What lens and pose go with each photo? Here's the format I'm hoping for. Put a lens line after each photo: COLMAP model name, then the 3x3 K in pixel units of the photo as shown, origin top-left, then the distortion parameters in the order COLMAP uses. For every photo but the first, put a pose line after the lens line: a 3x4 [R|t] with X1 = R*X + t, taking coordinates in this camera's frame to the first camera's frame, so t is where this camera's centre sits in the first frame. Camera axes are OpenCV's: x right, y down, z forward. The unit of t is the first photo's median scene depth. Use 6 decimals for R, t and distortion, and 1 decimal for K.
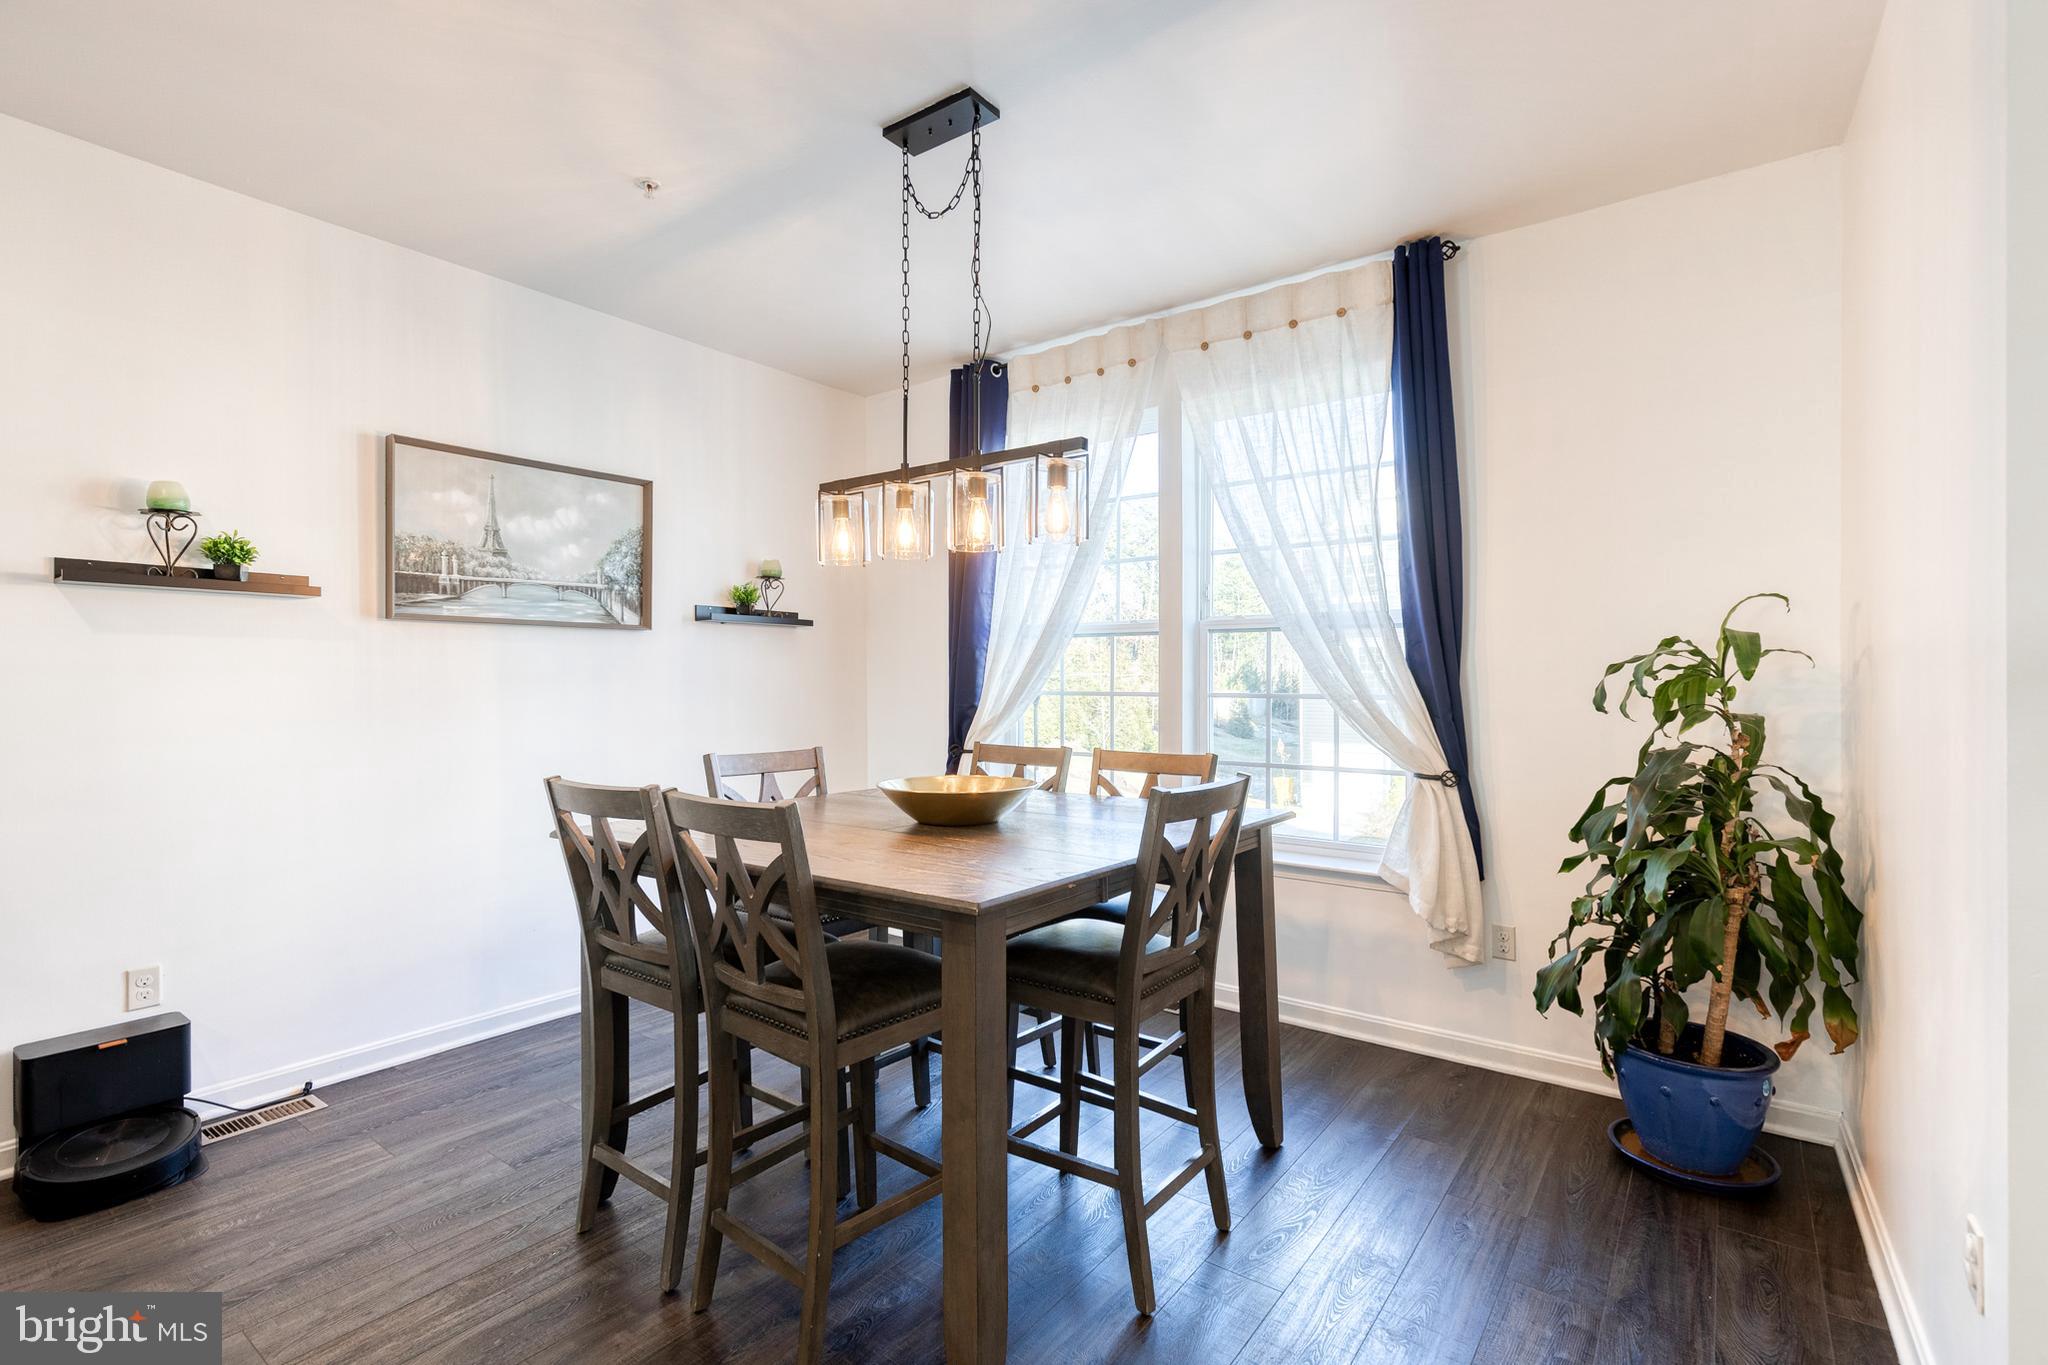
lens RADIAL K [[902.0, 0, 1082.4], [0, 902.0, 683.2], [0, 0, 1]] dist [0.002445, 0.000295]
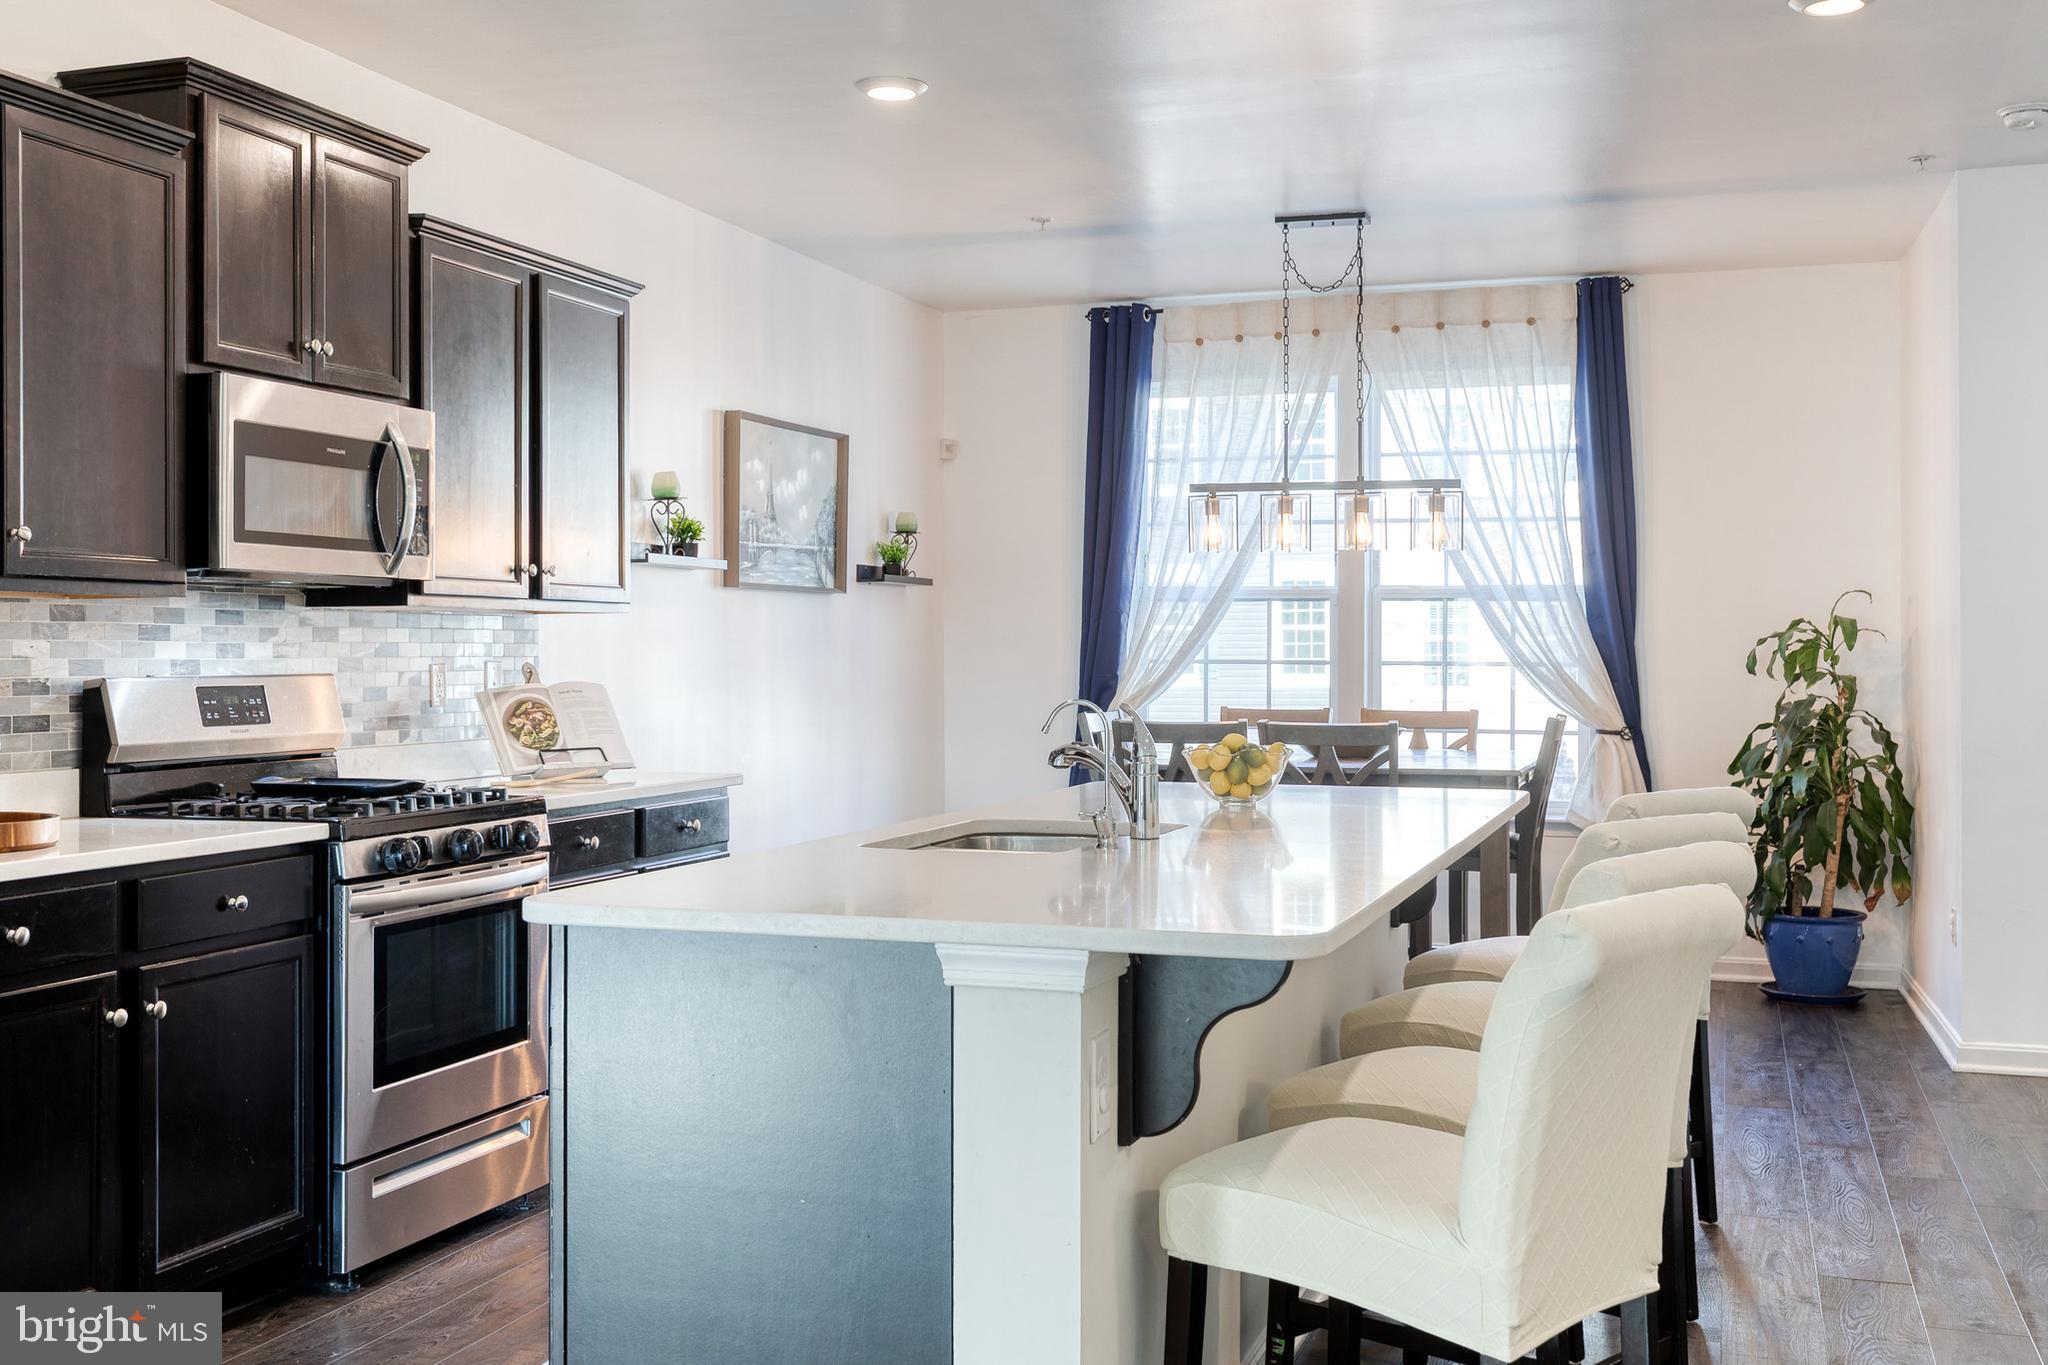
lens RADIAL K [[2122.7, 0, 1015.7], [0, 2122.7, 618.0], [0, 0, 1]] dist [0.001444, -0.011089]
pose [[0.955024, 0.006326, 0.296460, -1.421629], [-0.002345, 0.999902, -0.013783, -0.005513], [-0.296519, 0.012468, 0.954946, -1.704830]]
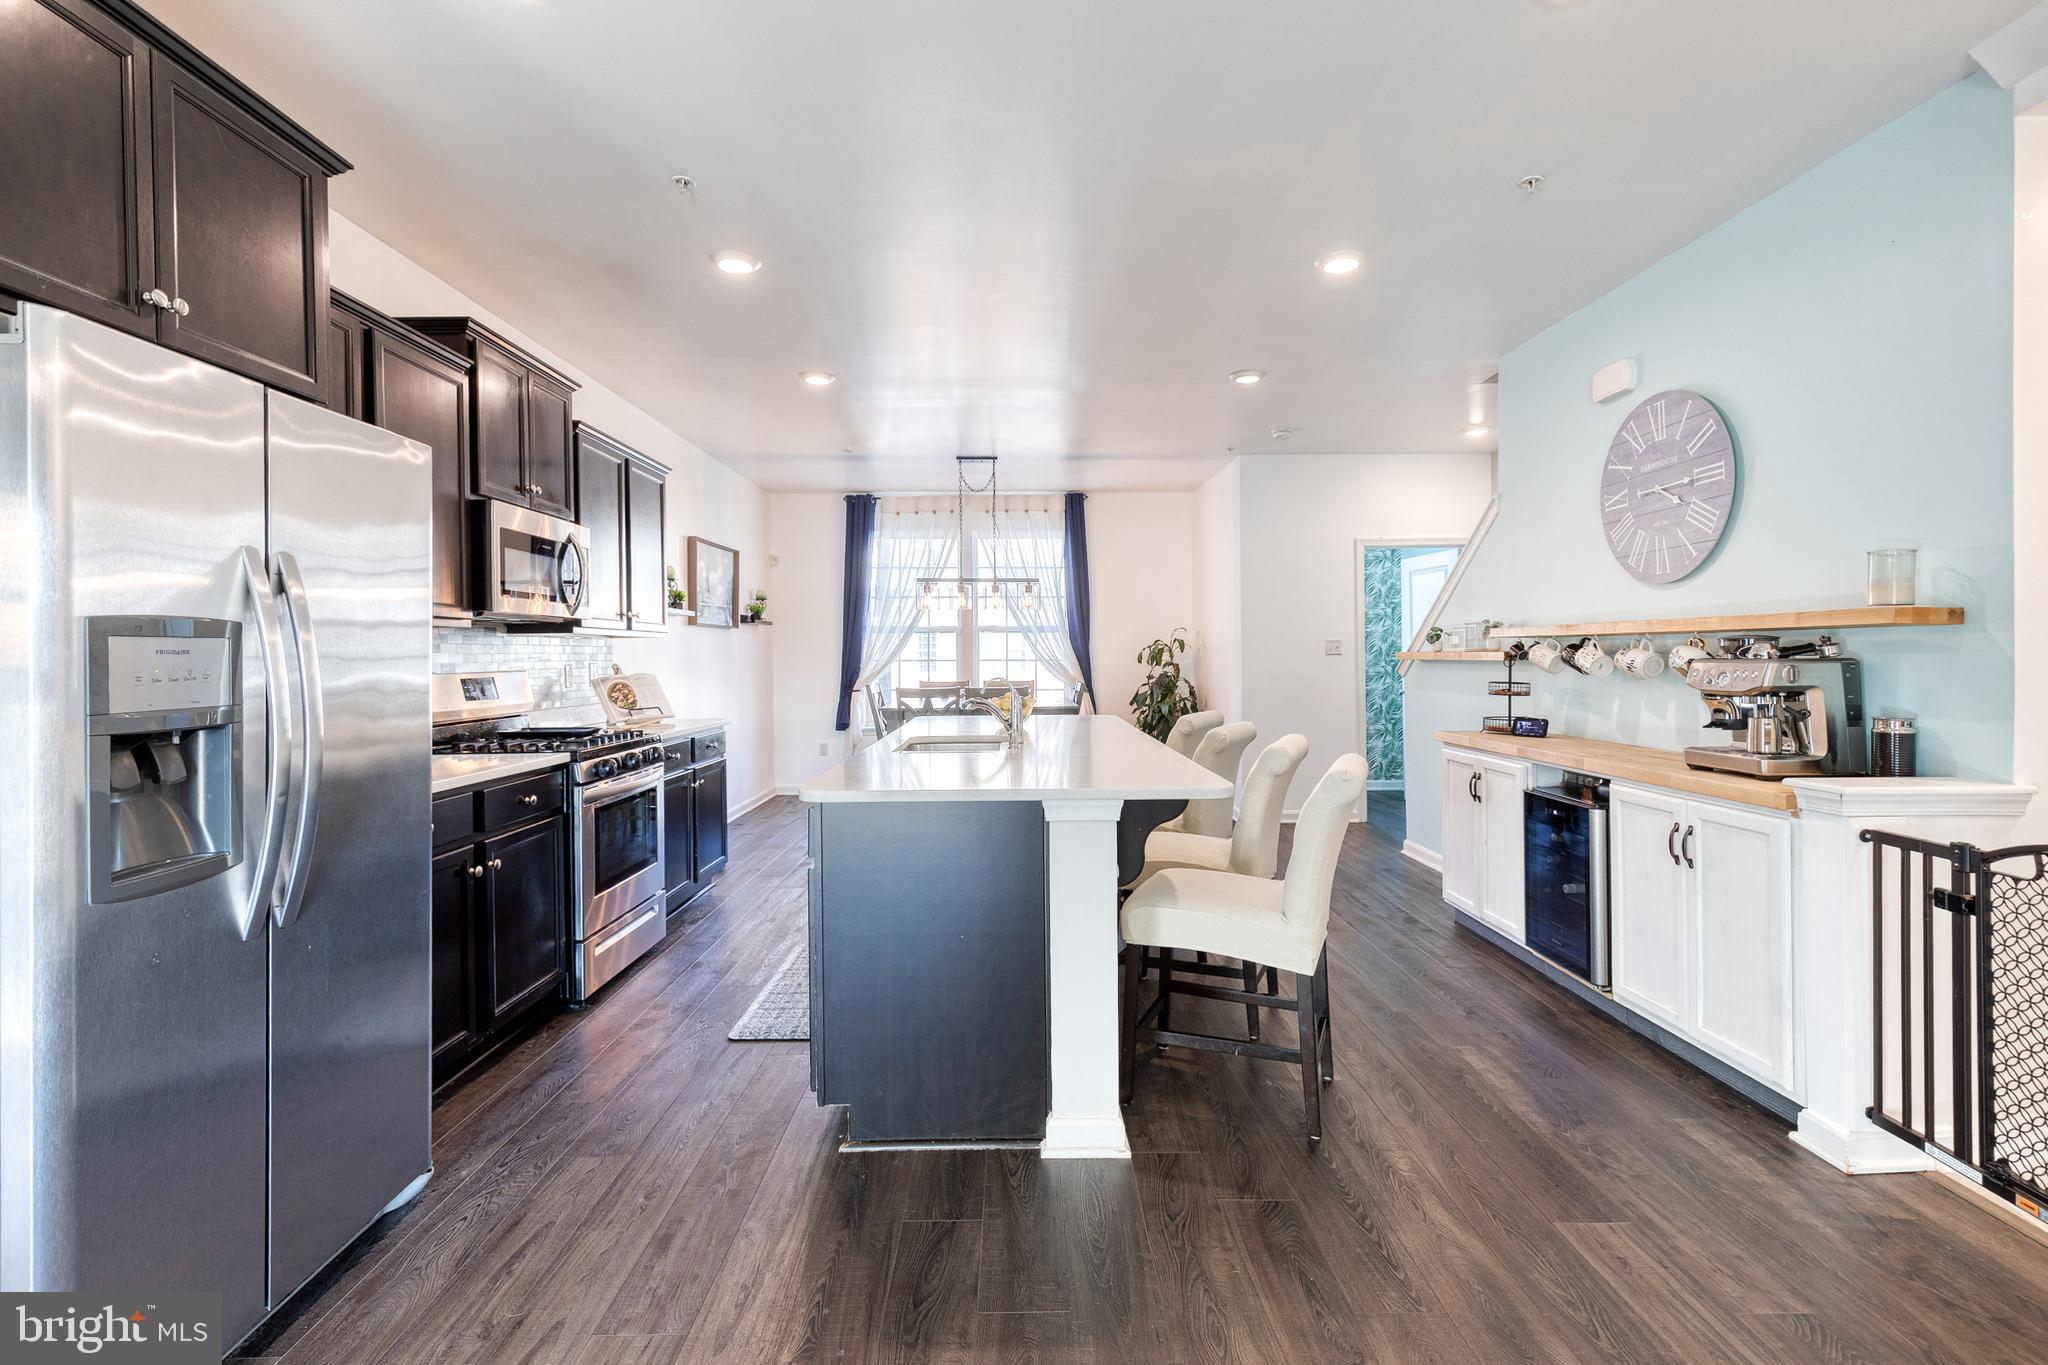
lens RADIAL K [[921.3, 0, 1030.5], [0, 921.3, 656.6], [0, 0, 1]] dist [0.000760, -0.000437]
pose [[0.796320, -0.006233, 0.604843, -1.723142], [0.006210, 0.999978, 0.002129, -0.000566], [-0.604843, 0.002061, 0.796342, -1.371756]]
